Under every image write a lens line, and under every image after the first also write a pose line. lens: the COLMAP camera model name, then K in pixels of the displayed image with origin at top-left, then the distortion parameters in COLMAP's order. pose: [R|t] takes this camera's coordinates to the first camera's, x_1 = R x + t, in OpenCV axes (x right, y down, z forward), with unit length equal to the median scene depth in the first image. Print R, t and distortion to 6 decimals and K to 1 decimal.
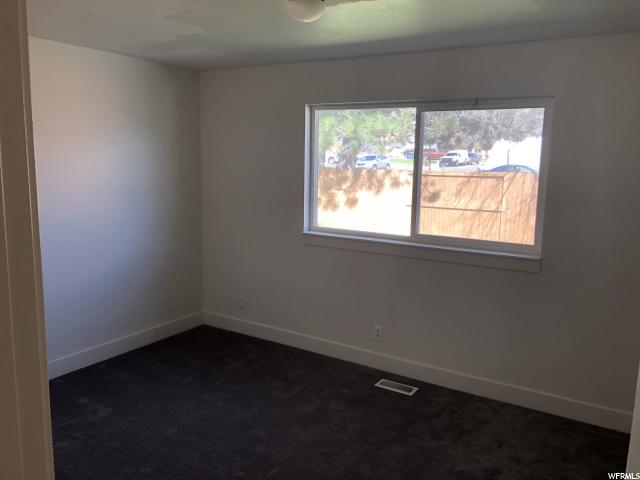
lens RADIAL K [[523.7, 0, 317.5], [0, 523.7, 241.2], [0, 0, 1]] dist [0.051165, -0.028594]
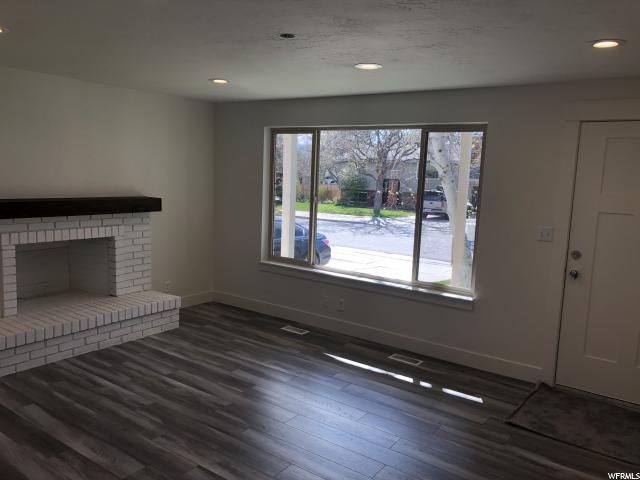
lens RADIAL K [[523.7, 0, 317.8], [0, 523.7, 239.2], [0, 0, 1]] dist [0.051165, -0.028594]
pose [[0.996853, 0.019458, -0.076849, 0.301150], [-0.021676, 0.999369, -0.028133, 0.072954], [0.076253, 0.029710, 0.996646, -0.365665]]
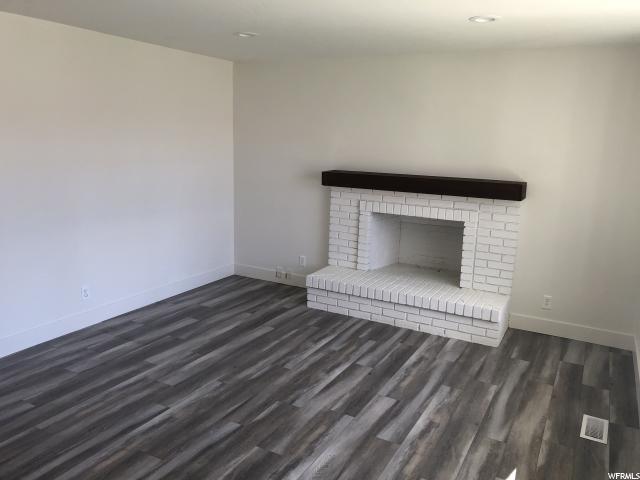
lens RADIAL K [[523.7, 0, 320.4], [0, 523.7, 235.1], [0, 0, 1]] dist [0.051165, -0.028594]
pose [[0.058493, 0.165730, -0.984435, 0.836371], [-0.188031, 0.970302, 0.152178, -0.047298], [0.980420, 0.176203, 0.087918, 0.459631]]
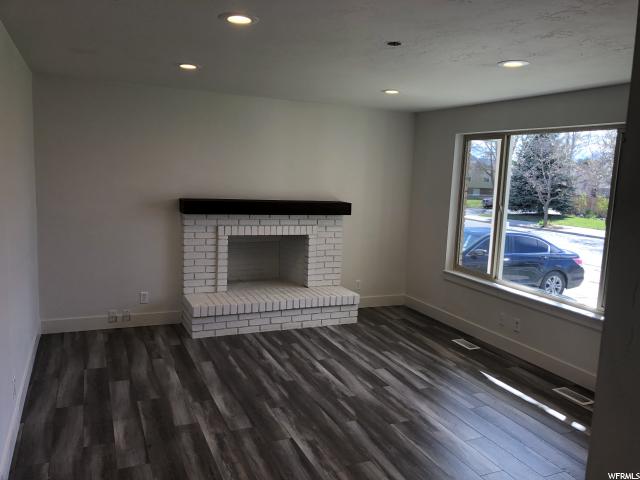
lens RADIAL K [[523.7, 0, 326.3], [0, 523.7, 240.5], [0, 0, 1]] dist [0.051165, -0.028594]
pose [[0.830028, 0.082113, -0.551644, 0.552132], [-0.107741, 0.994078, -0.014142, 0.071722], [0.547217, 0.071173, 0.833959, -0.310579]]
